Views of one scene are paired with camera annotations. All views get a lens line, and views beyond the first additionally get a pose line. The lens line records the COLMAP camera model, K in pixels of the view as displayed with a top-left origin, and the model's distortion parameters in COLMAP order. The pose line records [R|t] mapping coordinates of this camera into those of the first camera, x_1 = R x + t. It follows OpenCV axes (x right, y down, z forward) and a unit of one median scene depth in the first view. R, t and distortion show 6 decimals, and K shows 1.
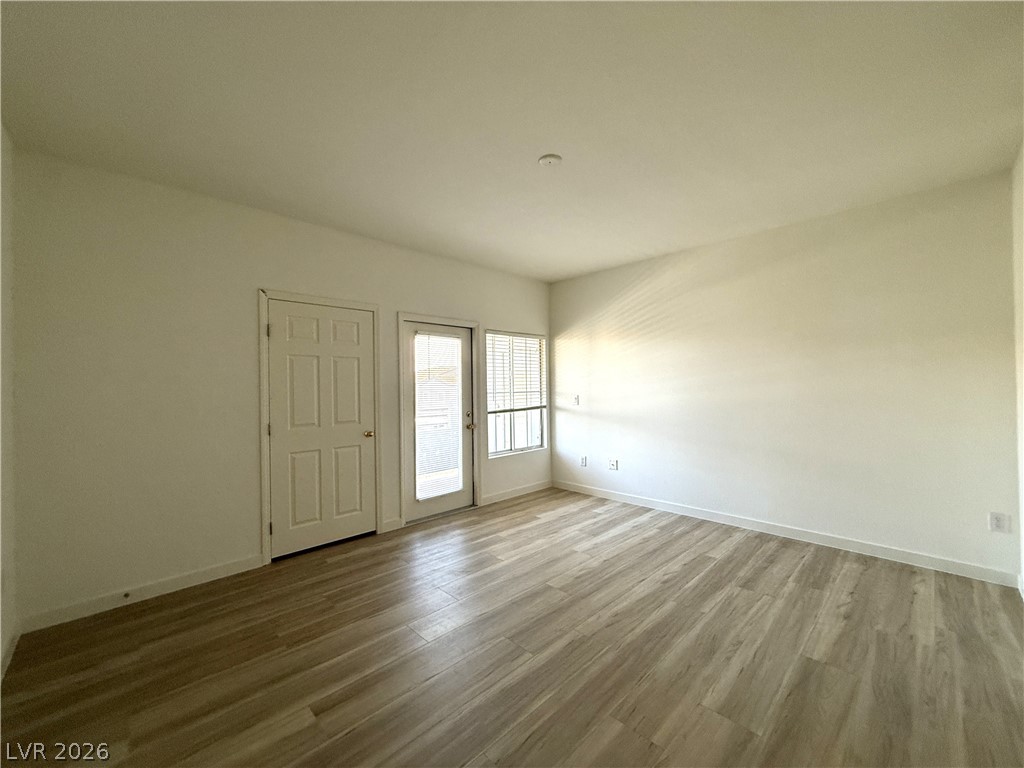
lens RADIAL K [[406.6, 0, 511.3], [0, 406.6, 386.3], [0, 0, 1]] dist [-0.002607, 0.000424]
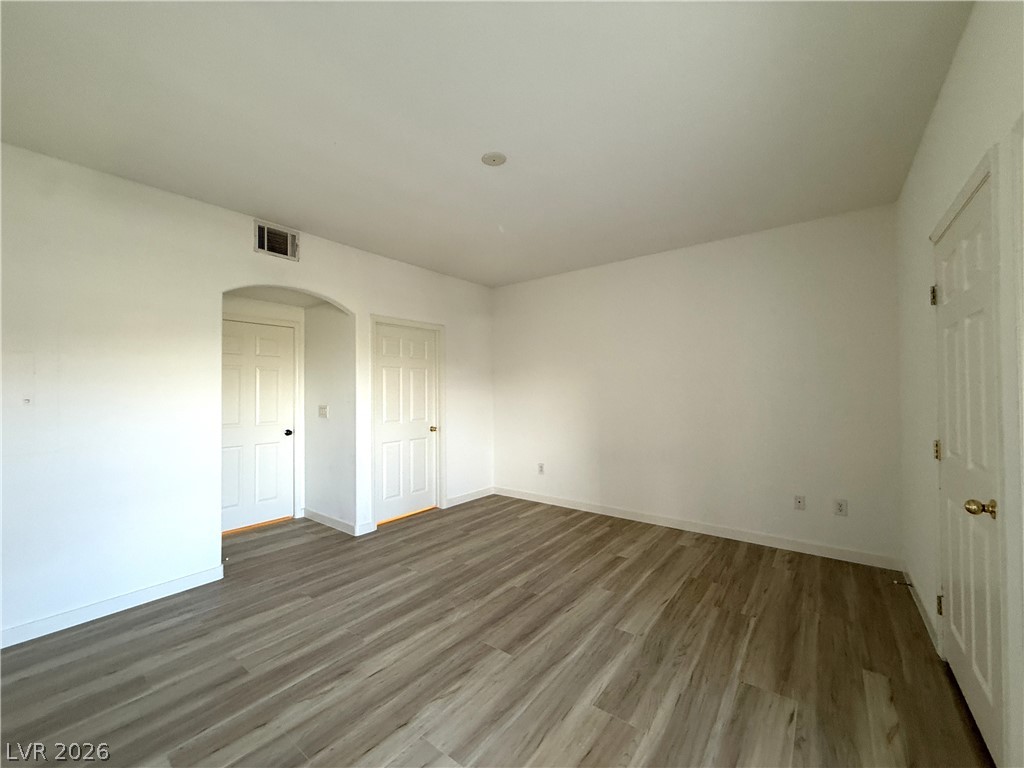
lens RADIAL K [[406.6, 0, 512.6], [0, 406.6, 385.1], [0, 0, 1]] dist [-0.002607, 0.000424]
pose [[-0.989364, 0.020266, -0.144045, 0.202027], [0.022121, 0.999692, -0.011282, -0.005665], [0.143772, -0.014348, -0.989507, 1.954928]]
